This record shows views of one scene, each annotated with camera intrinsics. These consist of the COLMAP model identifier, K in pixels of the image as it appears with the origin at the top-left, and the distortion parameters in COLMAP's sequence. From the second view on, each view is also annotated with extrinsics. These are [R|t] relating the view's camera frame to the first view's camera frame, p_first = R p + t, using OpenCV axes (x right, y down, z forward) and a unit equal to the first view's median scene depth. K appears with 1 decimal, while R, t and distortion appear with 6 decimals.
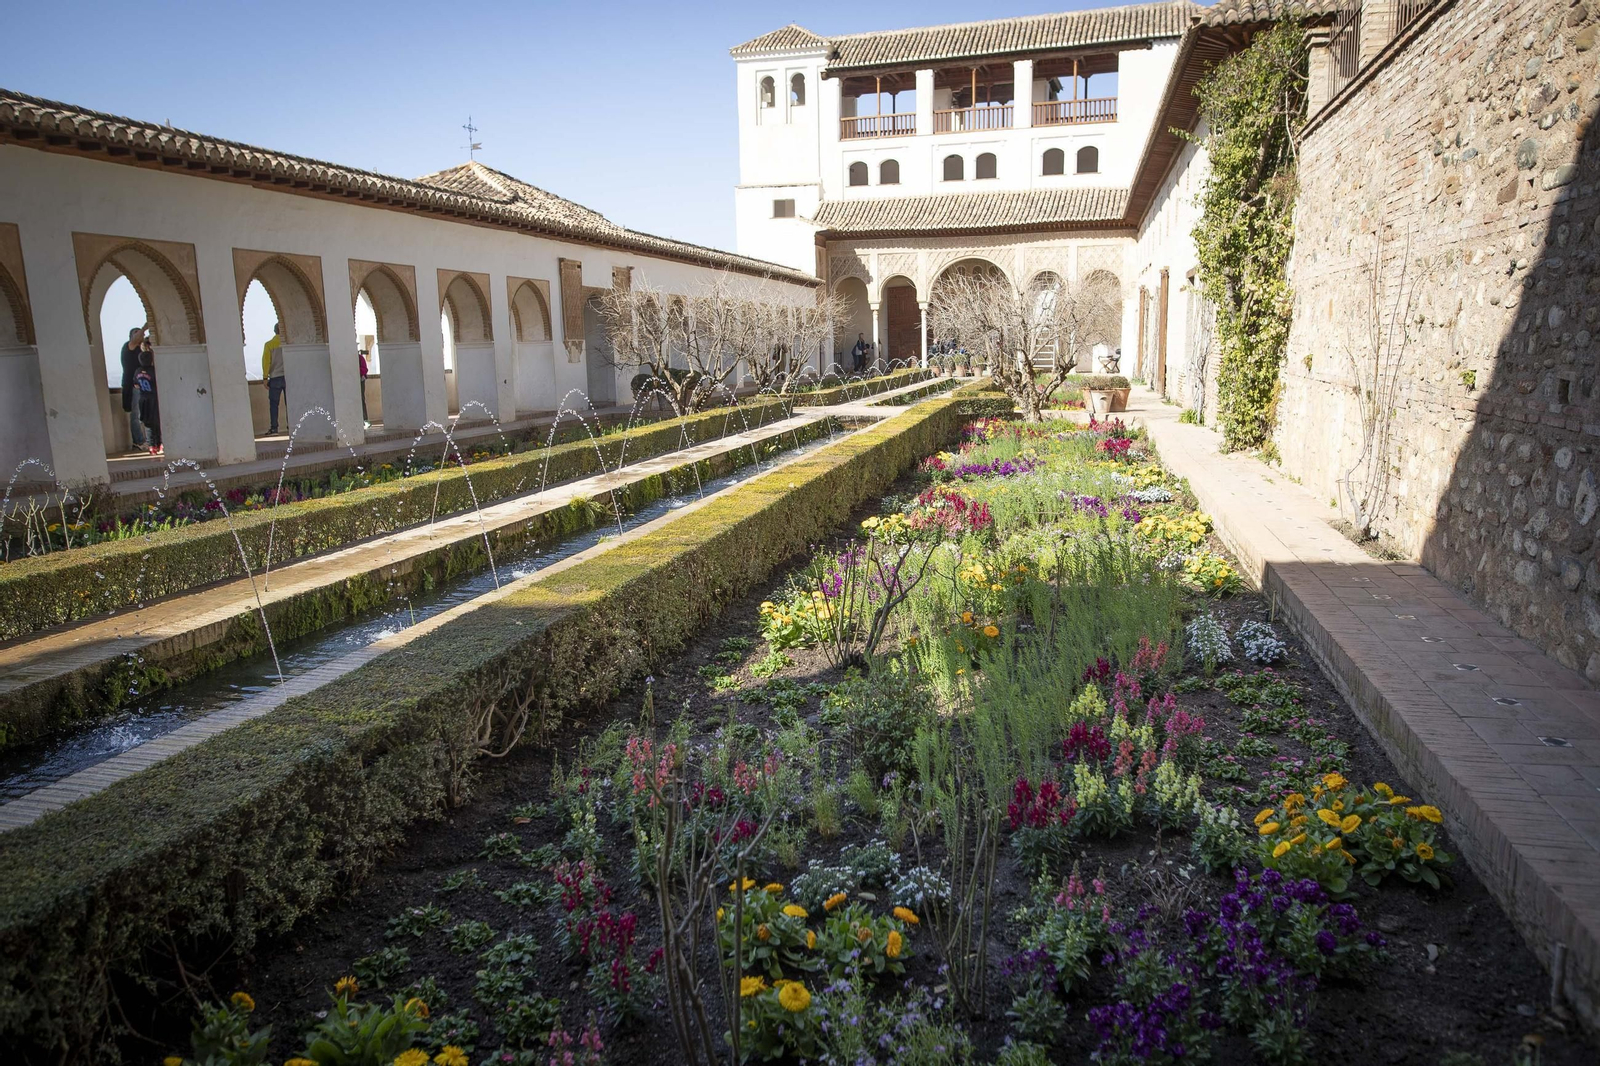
lens RADIAL K [[1139.4, 0, 796.9], [0, 1139.4, 541.6], [0, 0, 1]] dist [-0.001190, 0.003616]
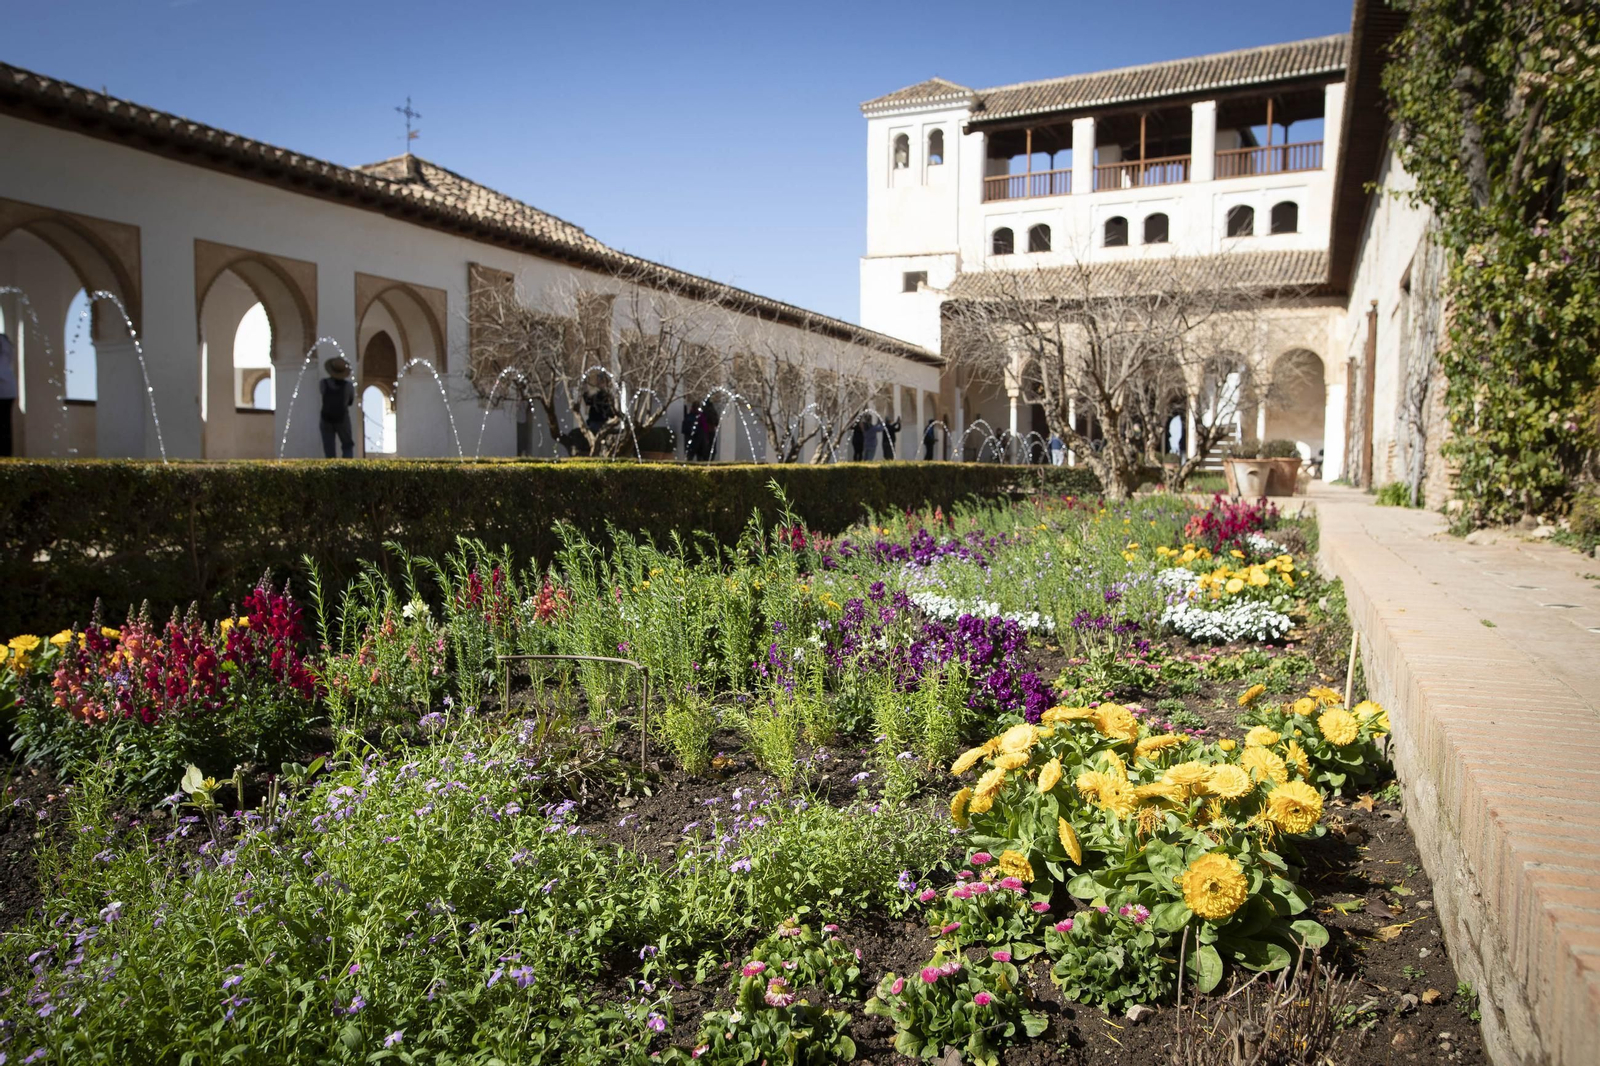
lens RADIAL K [[1139.4, 0, 796.9], [0, 1139.4, 541.6], [0, 0, 1]] dist [-0.001190, 0.003616]
pose [[0.983764, 0.038804, -0.175223, 0.062341], [-0.056546, 0.993635, -0.097427, -0.006217], [0.170327, 0.105754, 0.979696, 0.163855]]
